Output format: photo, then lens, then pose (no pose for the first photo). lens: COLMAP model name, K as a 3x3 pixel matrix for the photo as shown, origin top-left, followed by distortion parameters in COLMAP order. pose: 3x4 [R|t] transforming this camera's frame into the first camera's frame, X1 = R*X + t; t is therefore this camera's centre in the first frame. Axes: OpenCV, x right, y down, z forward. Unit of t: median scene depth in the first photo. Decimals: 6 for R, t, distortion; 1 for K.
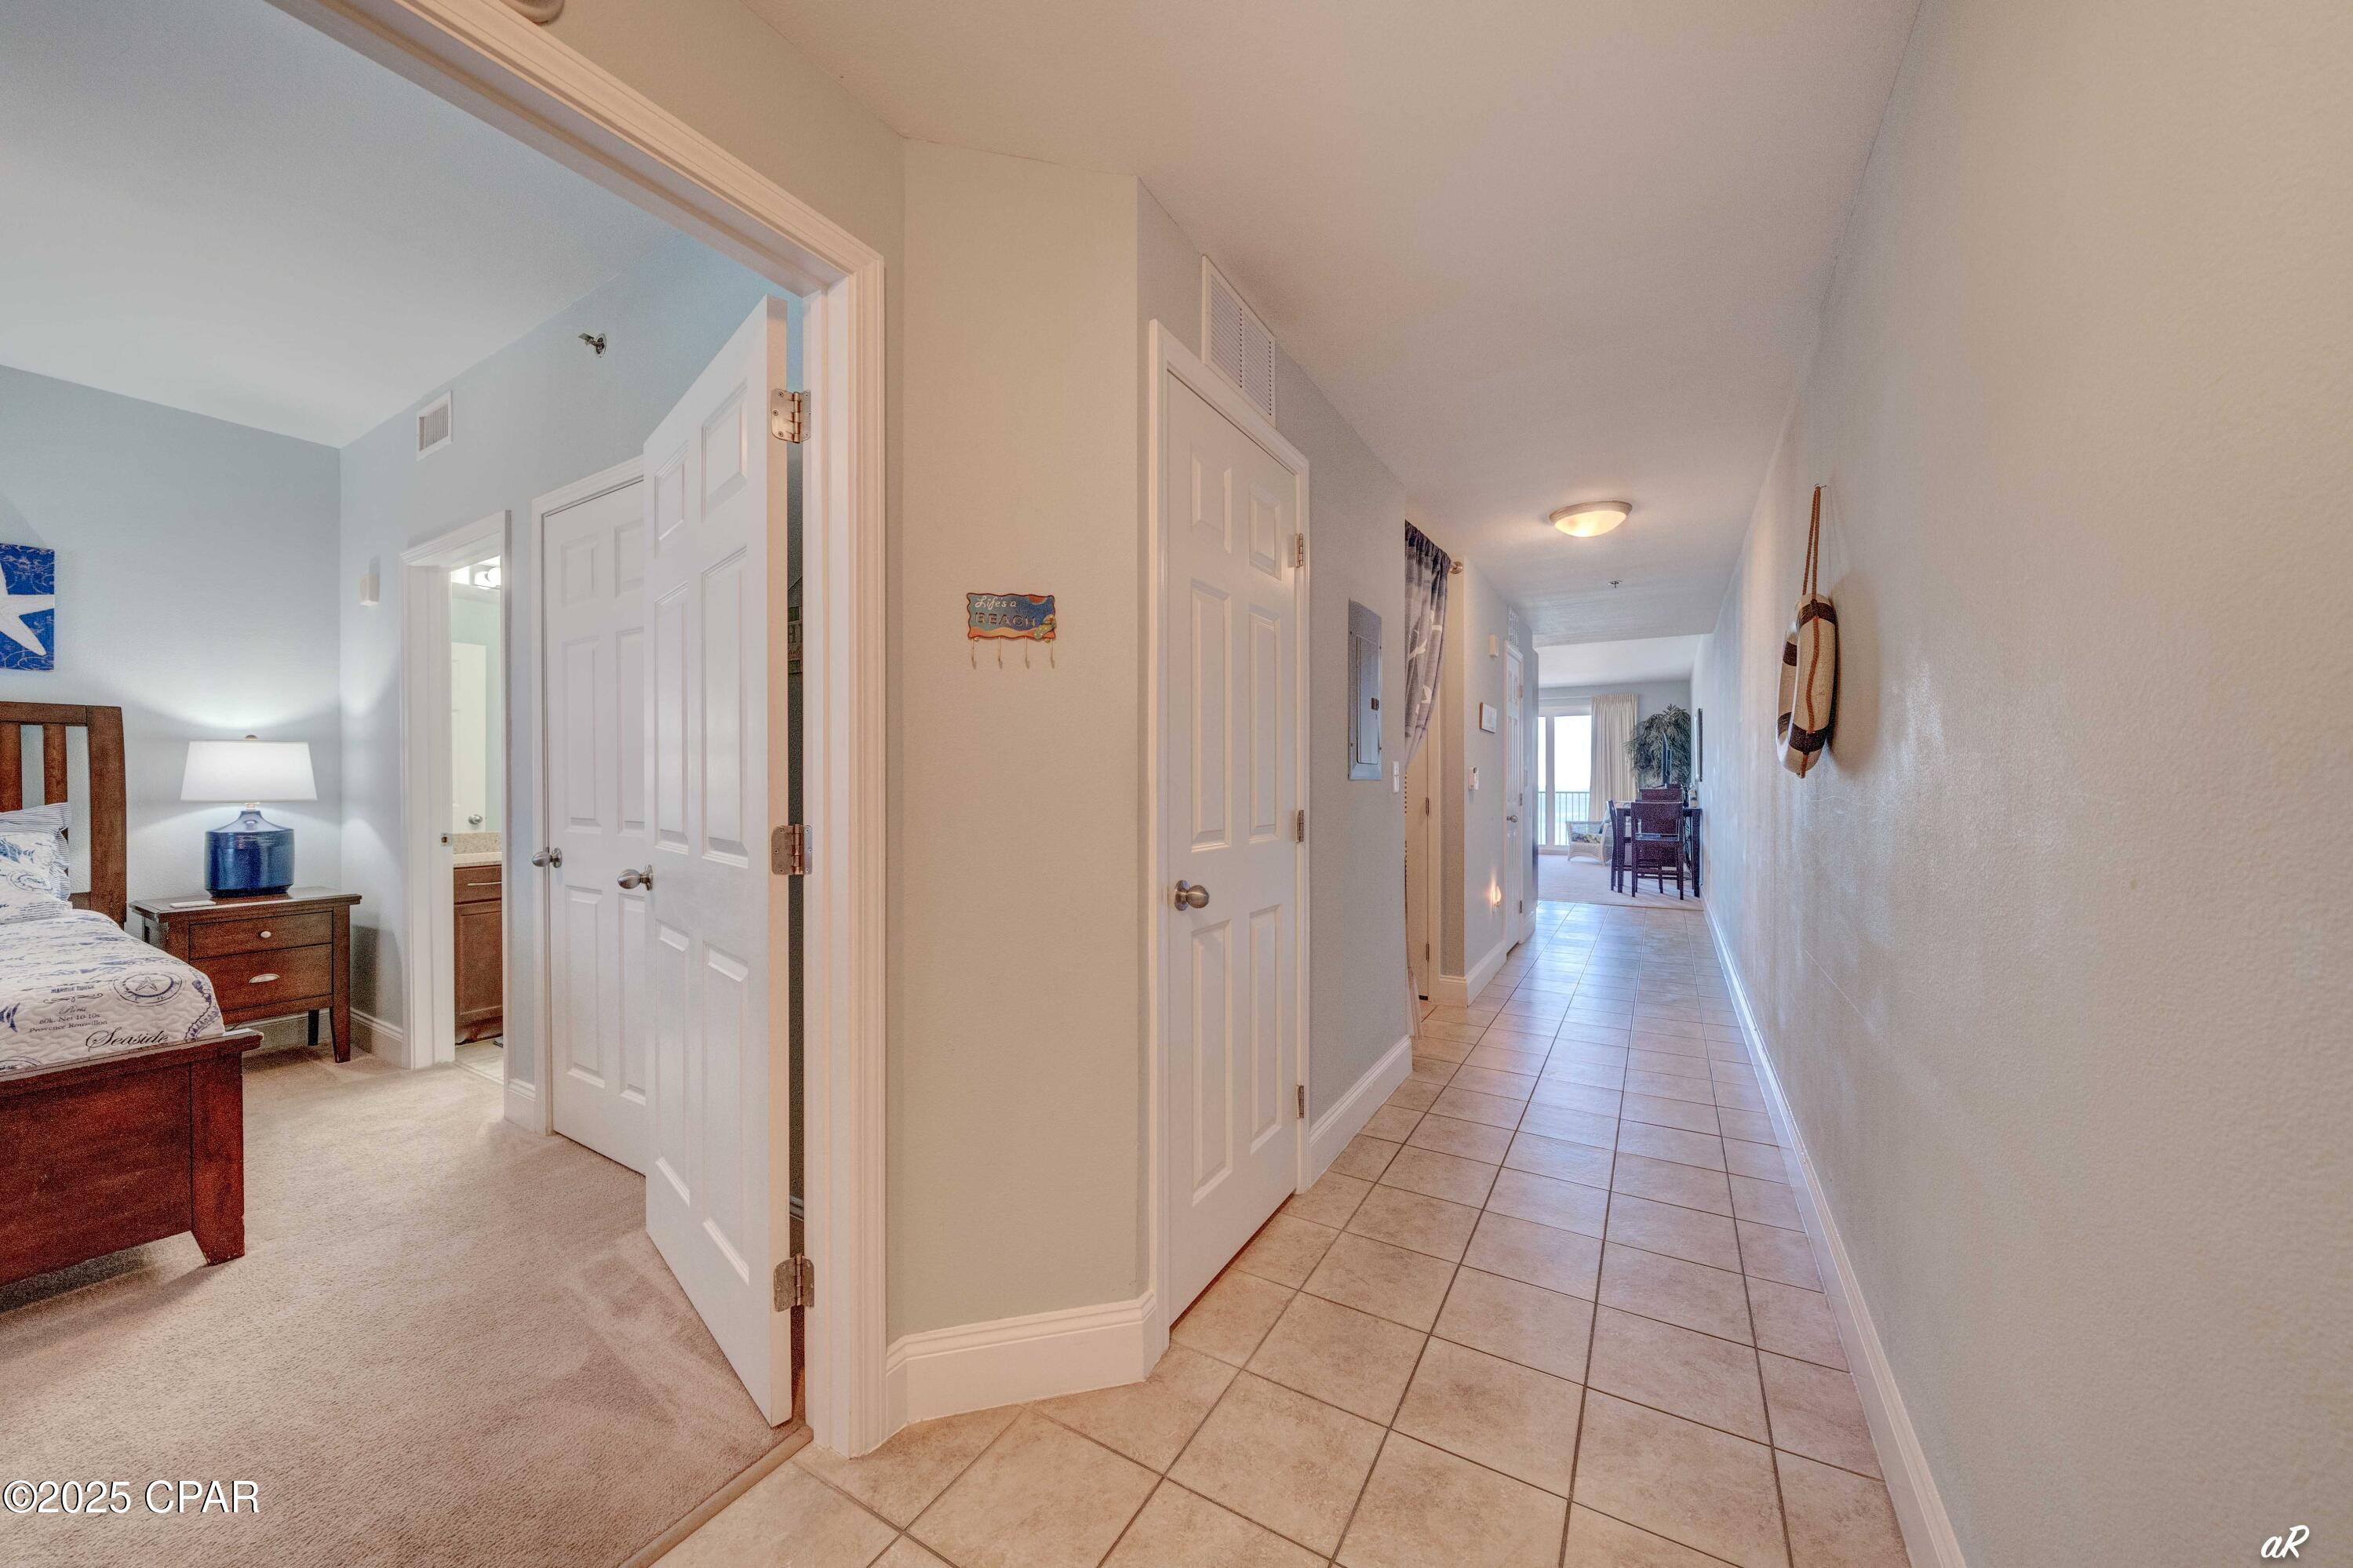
lens RADIAL K [[831.1, 0, 1159.9], [0, 831.1, 783.5], [0, 0, 1]] dist [0.000096, 0.000051]
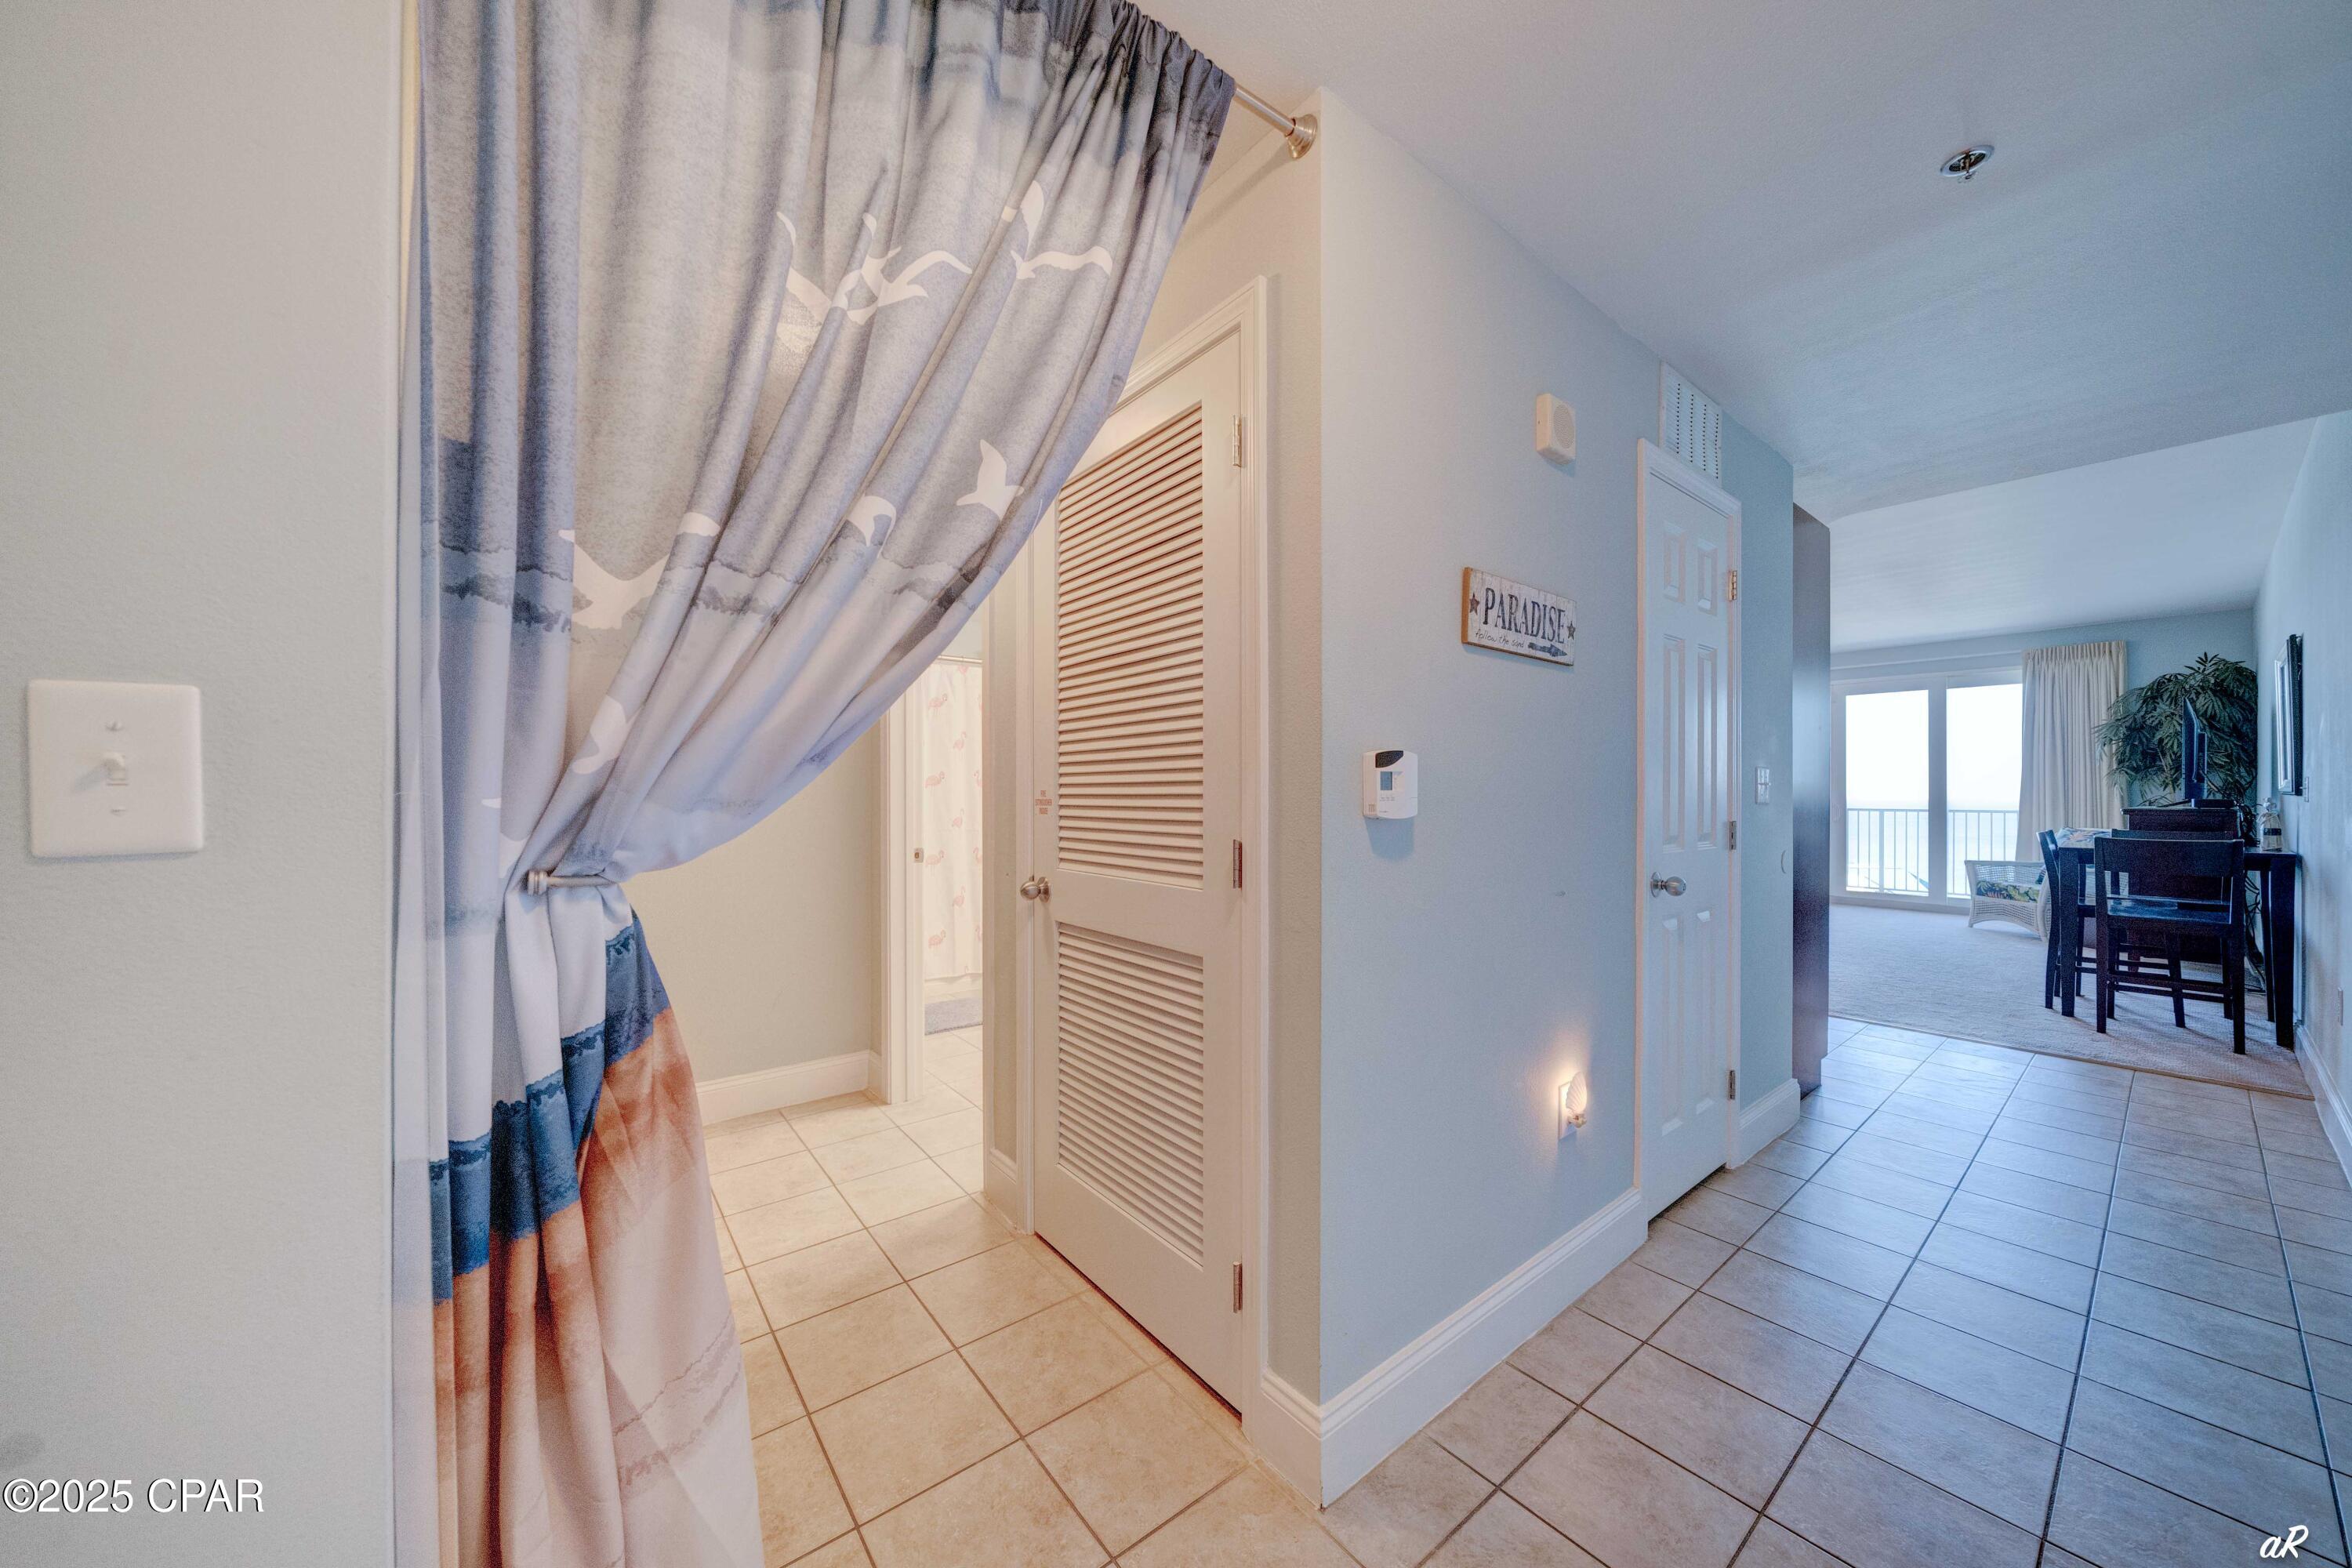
lens RADIAL K [[807.1, 0, 1171.8], [0, 807.1, 789.0], [0, 0, 1]] dist [-0.002332, 0.000019]
pose [[0.936694, 0.002333, -0.350140, 0.361530], [-0.004134, 0.999982, -0.004397, -0.002505], [0.350124, 0.005566, 0.936687, 0.592399]]
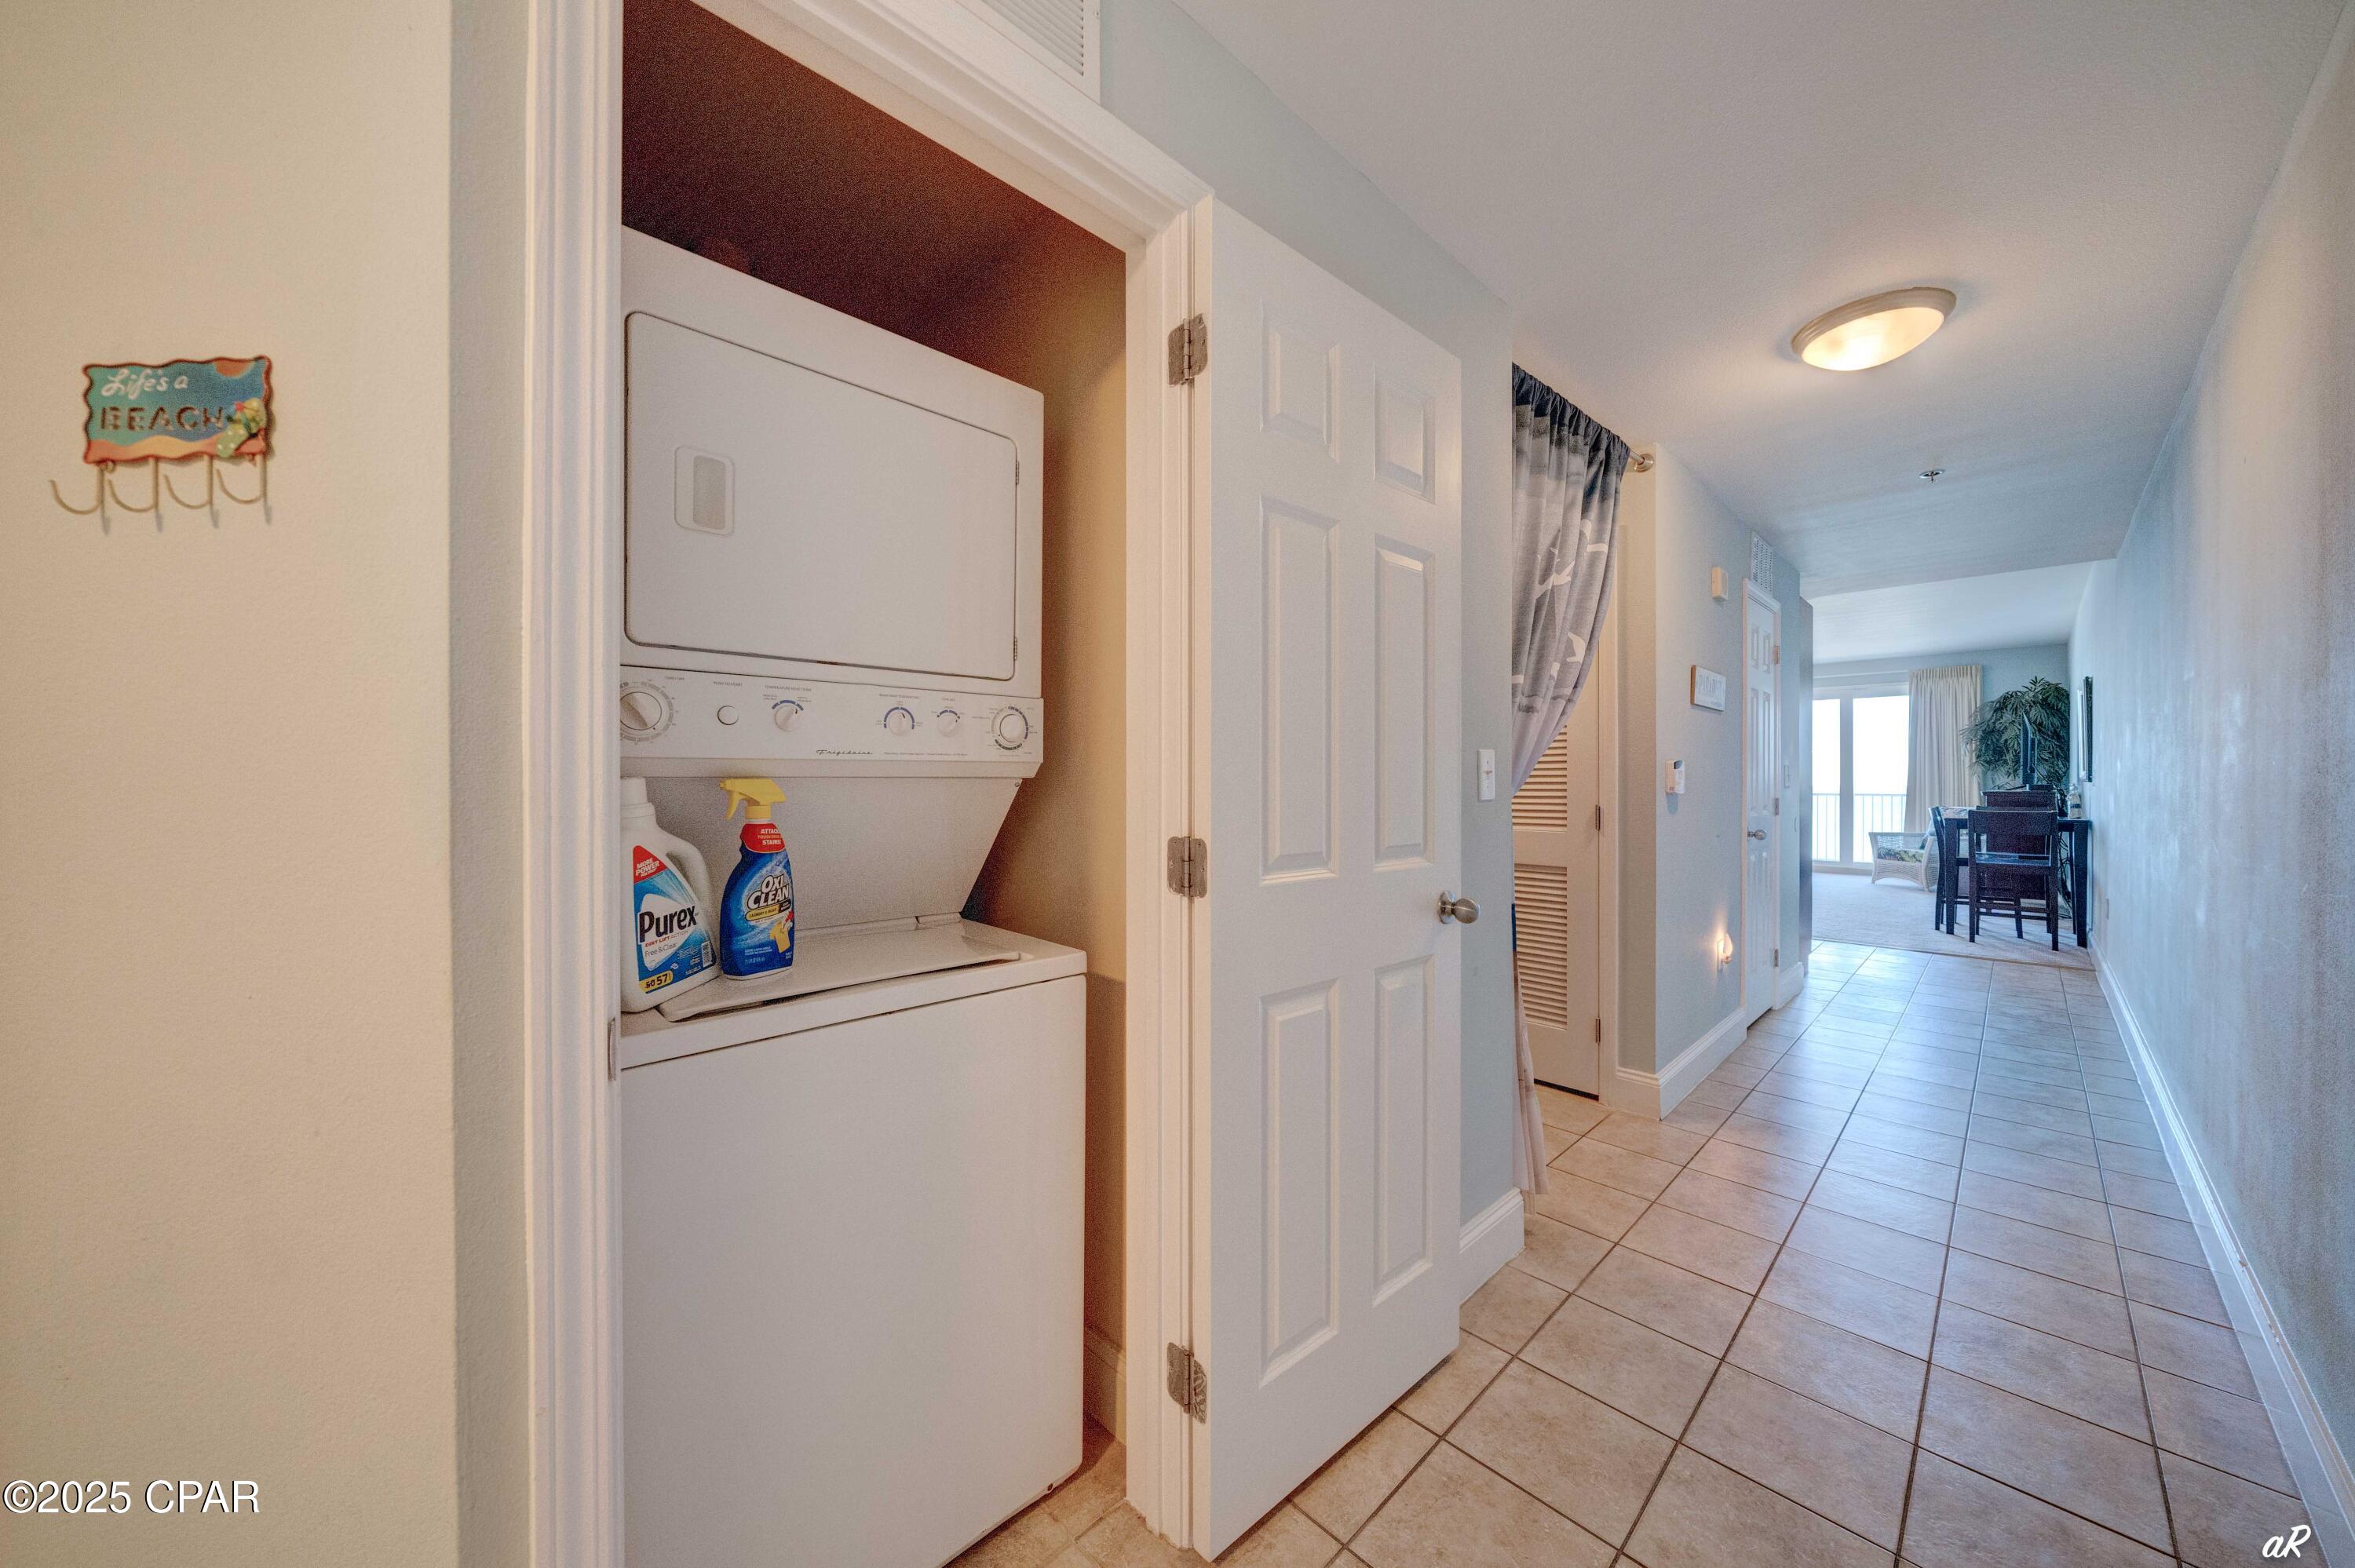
lens RADIAL K [[809.3, 0, 1170.5], [0, 809.3, 780.8], [0, 0, 1]] dist [-0.005874, -0.000102]
pose [[0.963695, 0.001721, -0.267001, 0.140348], [-0.002000, 0.999998, -0.000775, -0.001782], [0.266999, 0.001281, 0.963696, 0.232754]]
